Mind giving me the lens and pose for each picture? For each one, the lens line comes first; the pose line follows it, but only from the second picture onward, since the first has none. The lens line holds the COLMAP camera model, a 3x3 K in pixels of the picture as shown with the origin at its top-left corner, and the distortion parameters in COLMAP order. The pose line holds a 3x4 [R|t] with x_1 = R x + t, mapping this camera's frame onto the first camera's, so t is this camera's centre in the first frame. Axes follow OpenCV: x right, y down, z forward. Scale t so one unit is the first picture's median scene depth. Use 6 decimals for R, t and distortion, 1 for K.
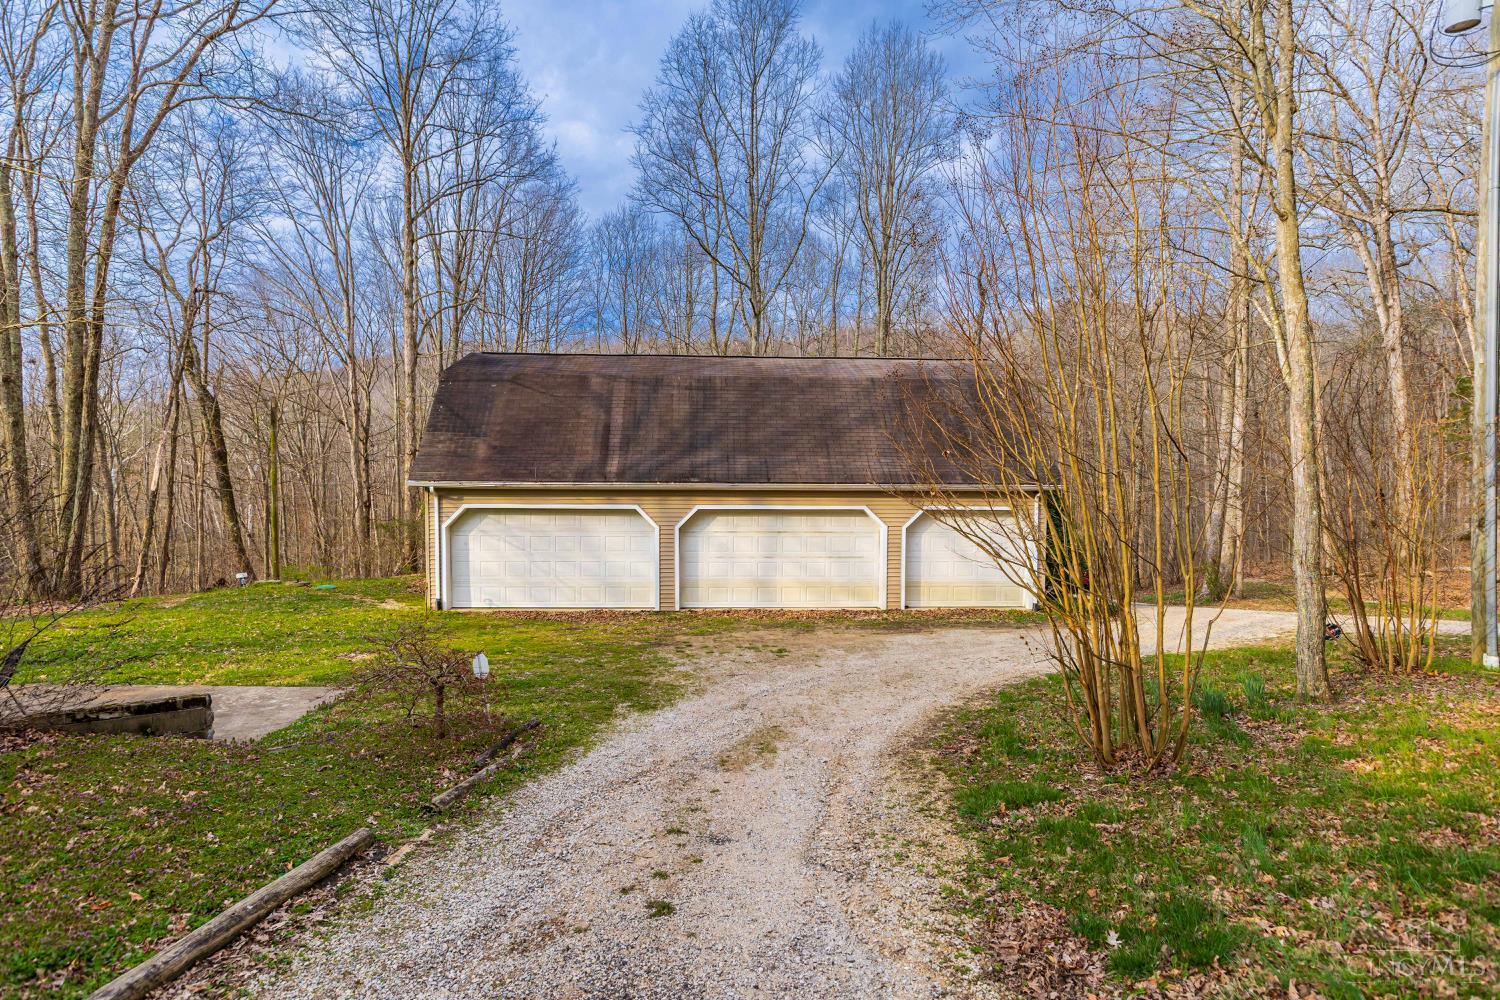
lens RADIAL K [[825.3, 0, 753.5], [0, 825.3, 494.8], [0, 0, 1]] dist [0.004244, 0.001209]
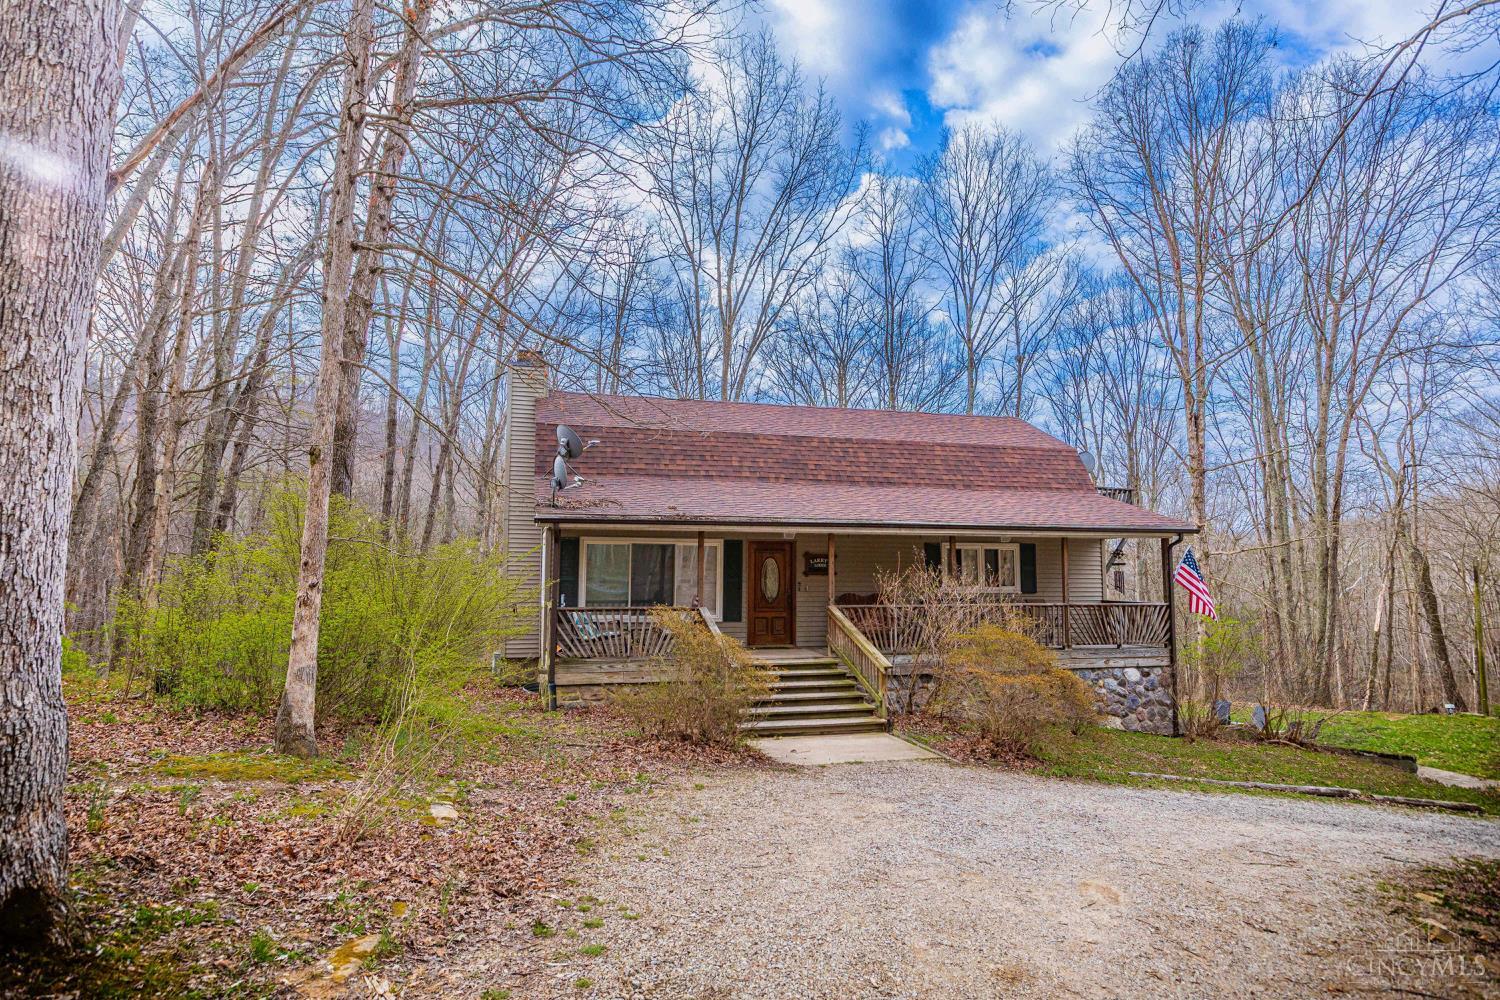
lens RADIAL K [[863.1, 0, 745.7], [0, 863.1, 496.5], [0, 0, 1]] dist [-0.001861, 0.001680]
pose [[0.313137, -0.088373, -0.945587, 0.322372], [-0.038231, 0.993681, -0.105528, -0.040907], [0.948938, 0.069195, 0.307780, -0.453007]]
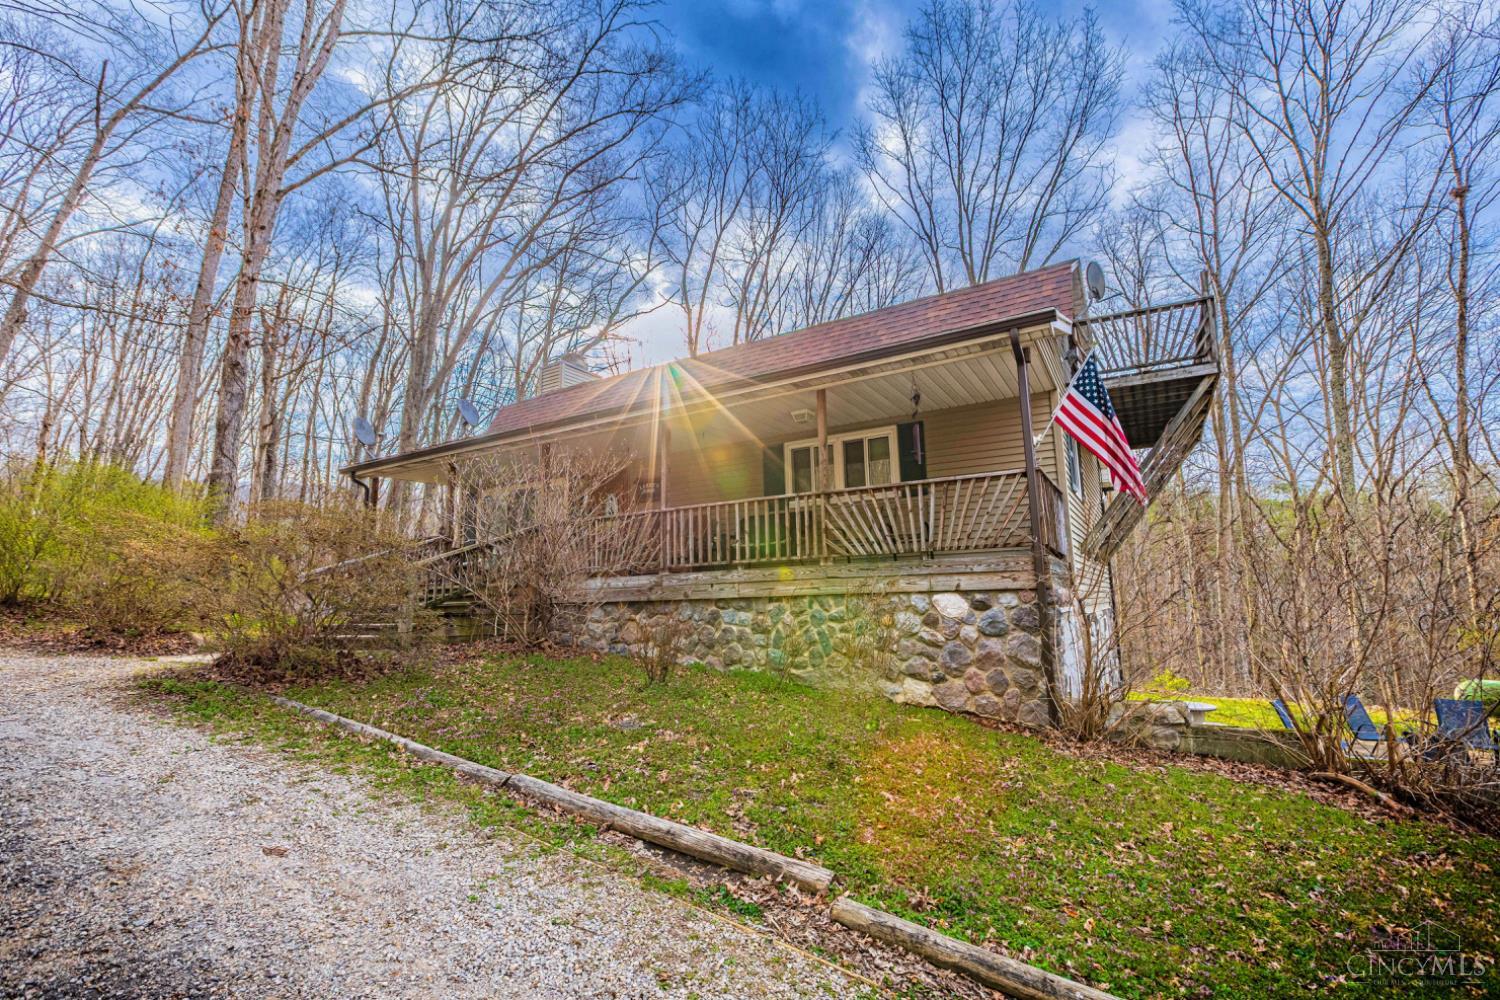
lens RADIAL K [[679.0, 0, 744.3], [0, 679.0, 501.2], [0, 0, 1]] dist [0.008951, -0.000626]
pose [[-0.500965, -0.123447, -0.856619, 0.011767], [-0.009358, 0.990490, -0.137266, 0.022029], [0.865417, -0.060749, -0.497356, 0.240567]]
